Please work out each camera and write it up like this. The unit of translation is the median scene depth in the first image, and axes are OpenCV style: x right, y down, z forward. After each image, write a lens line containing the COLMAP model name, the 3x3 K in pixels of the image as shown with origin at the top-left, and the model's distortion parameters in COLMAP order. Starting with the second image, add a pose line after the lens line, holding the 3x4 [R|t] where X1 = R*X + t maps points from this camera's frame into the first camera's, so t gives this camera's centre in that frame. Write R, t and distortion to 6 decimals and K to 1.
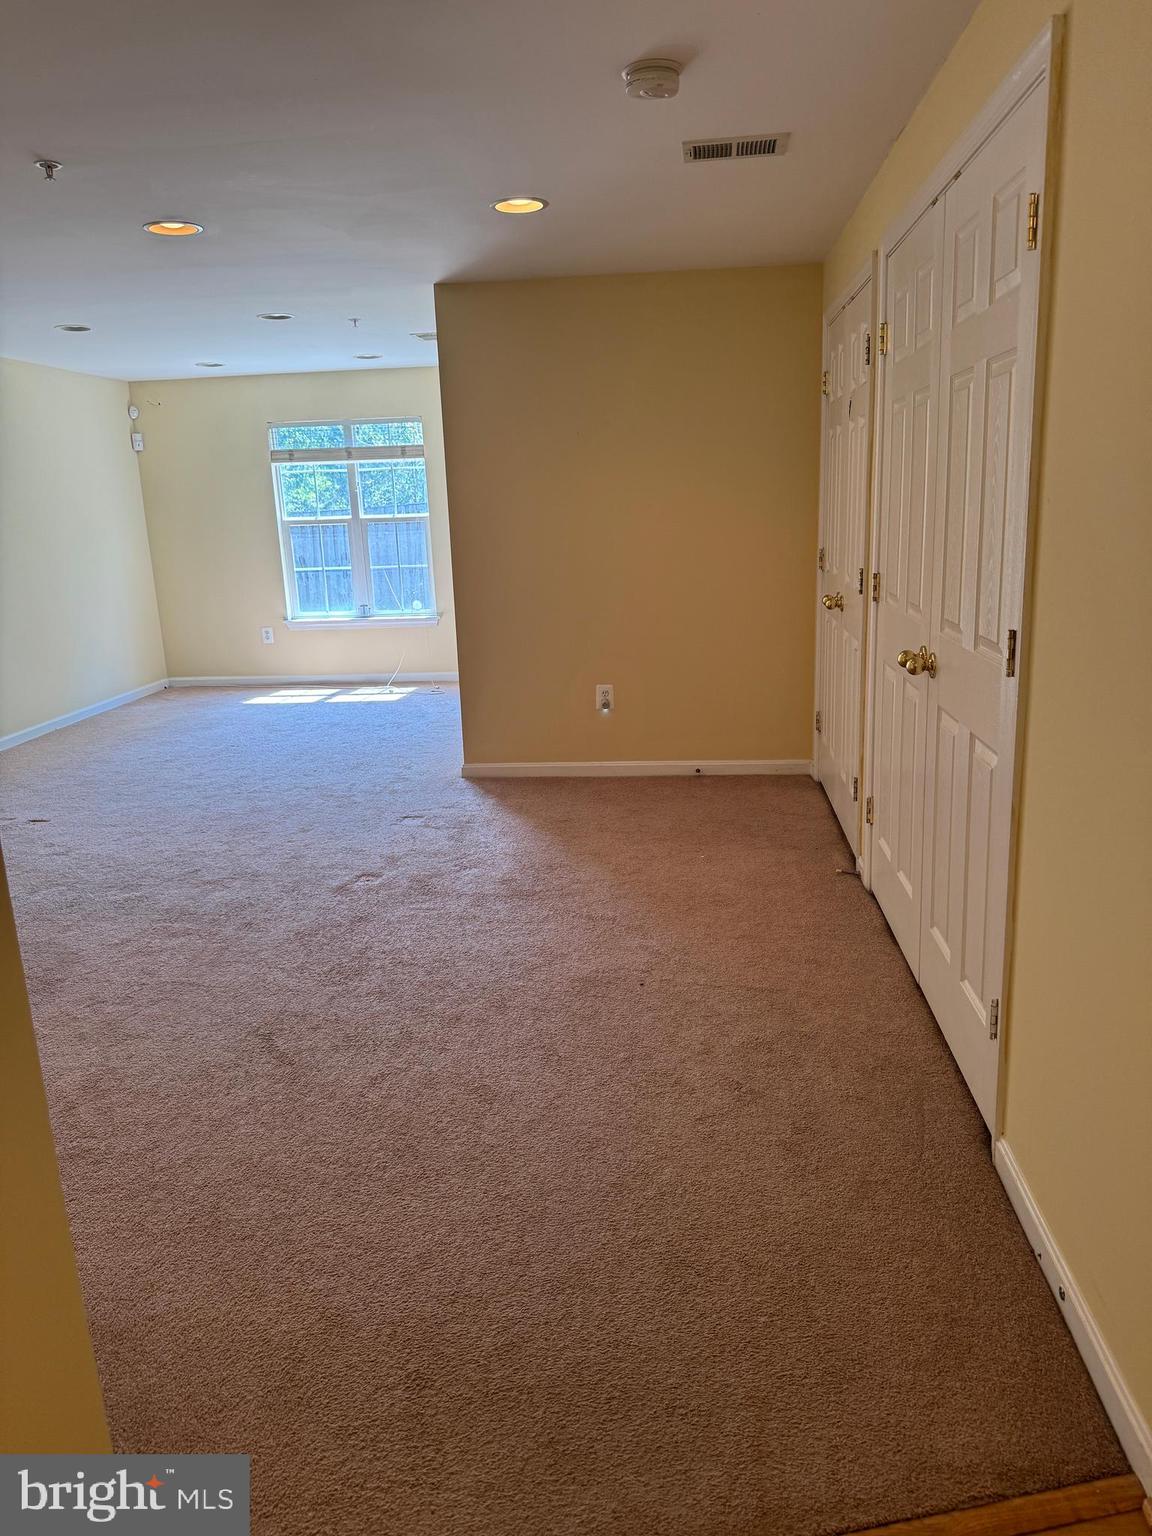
lens RADIAL K [[1081.6, 0, 567.7], [0, 1081.6, 767.7], [0, 0, 1]] dist [0.081518, -0.113616]
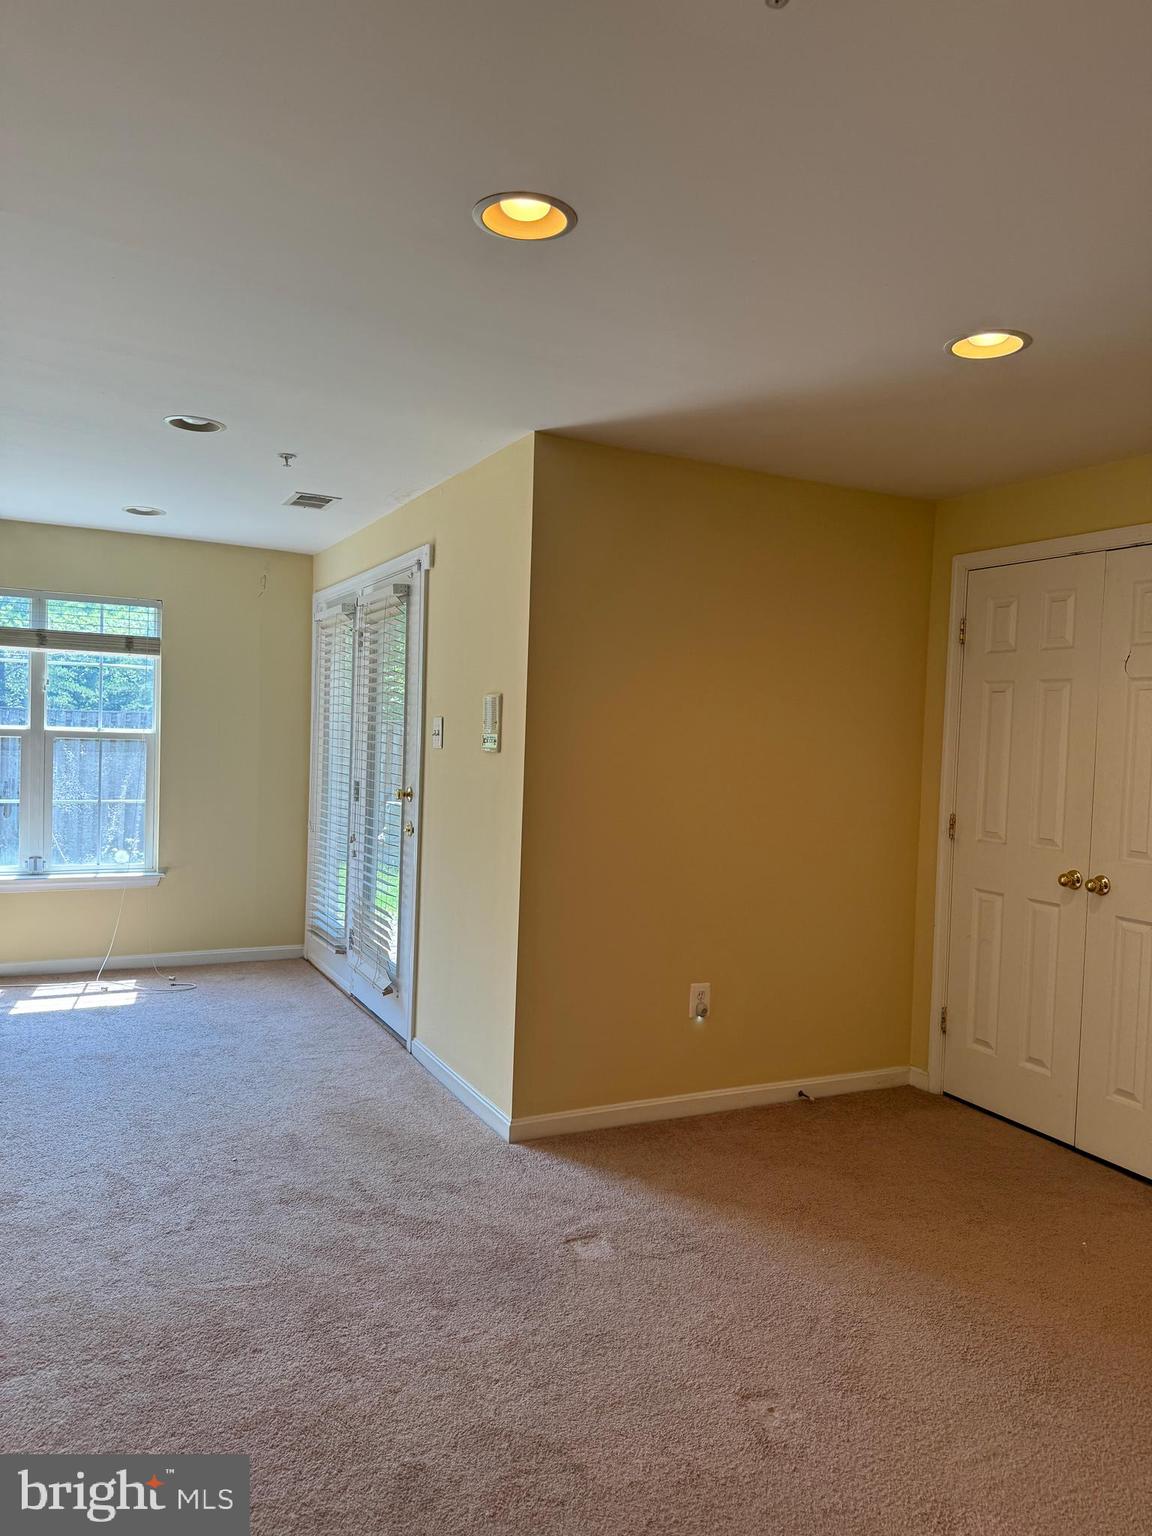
lens RADIAL K [[1081.6, 0, 571.4], [0, 1081.6, 767.4], [0, 0, 1]] dist [0.081518, -0.113616]
pose [[0.844573, 0.052799, 0.532831, -0.432299], [0.063344, 0.978286, -0.197345, -0.079832], [-0.531680, 0.200424, 0.822889, 0.420332]]
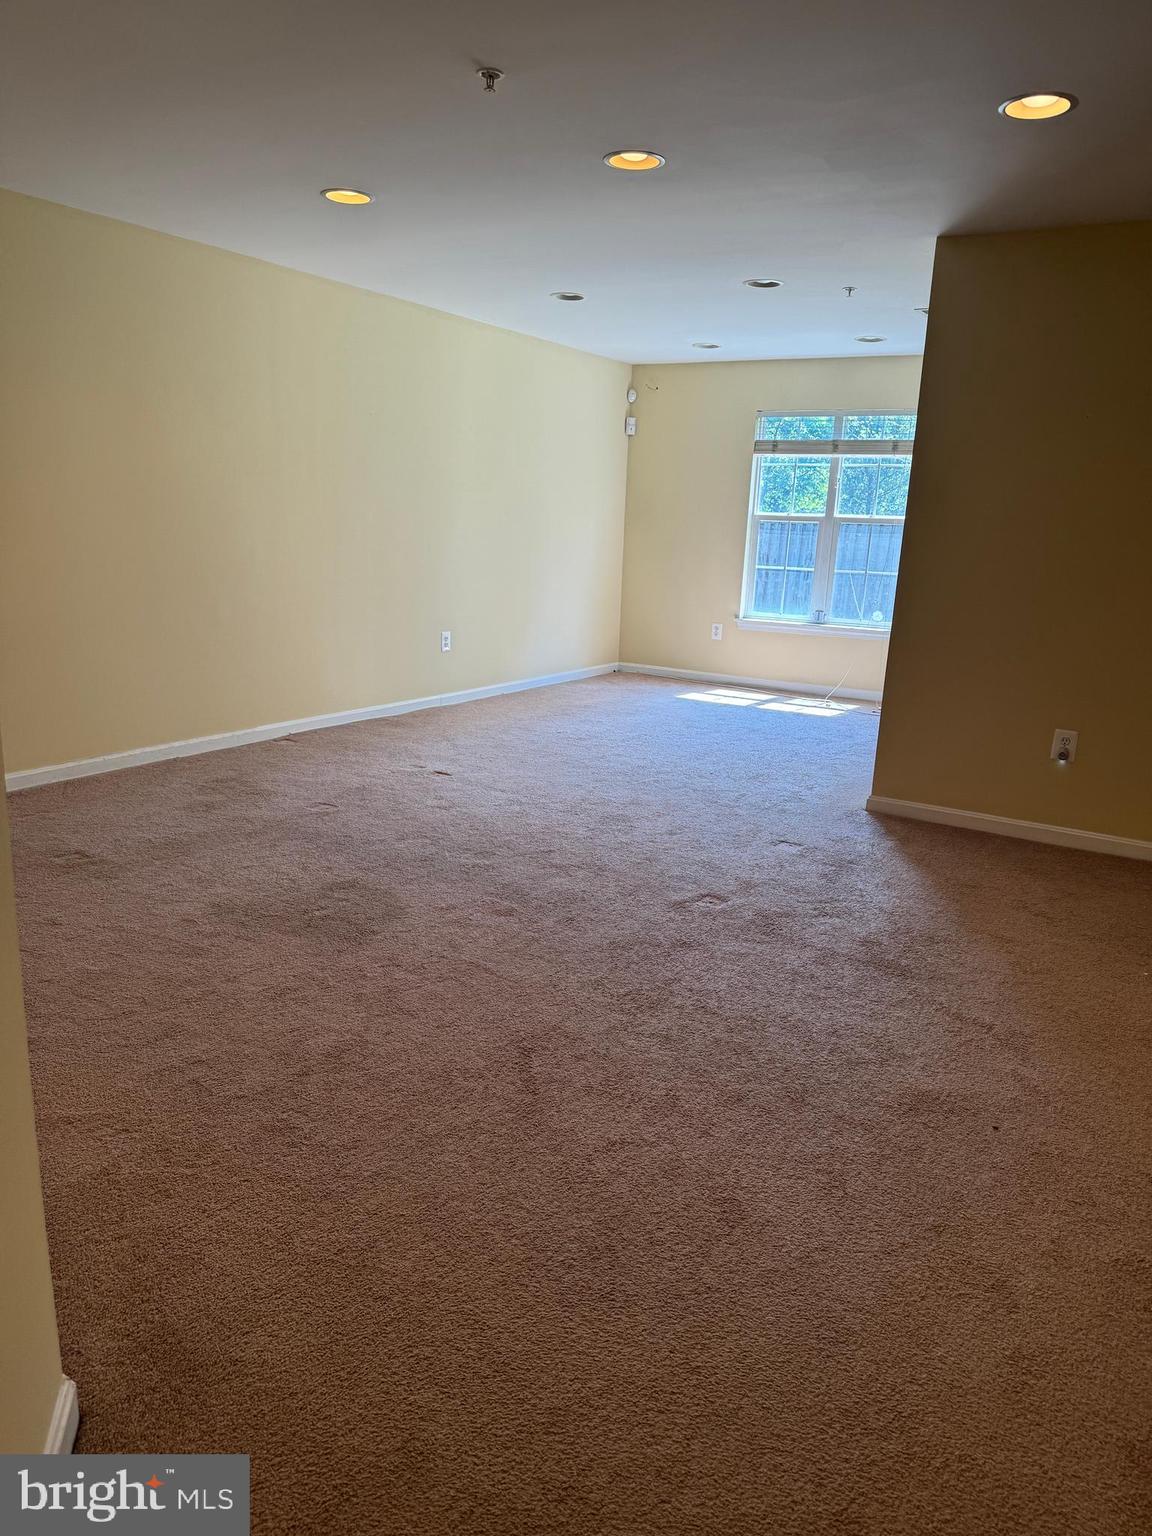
lens RADIAL K [[1081.6, 0, 580.5], [0, 1081.6, 774.6], [0, 0, 1]] dist [0.081518, -0.113616]
pose [[0.898479, 0.177024, -0.401745, 0.042159], [-0.180455, 0.983137, 0.029630, -0.003650], [0.400215, 0.045875, 0.915272, 0.117764]]
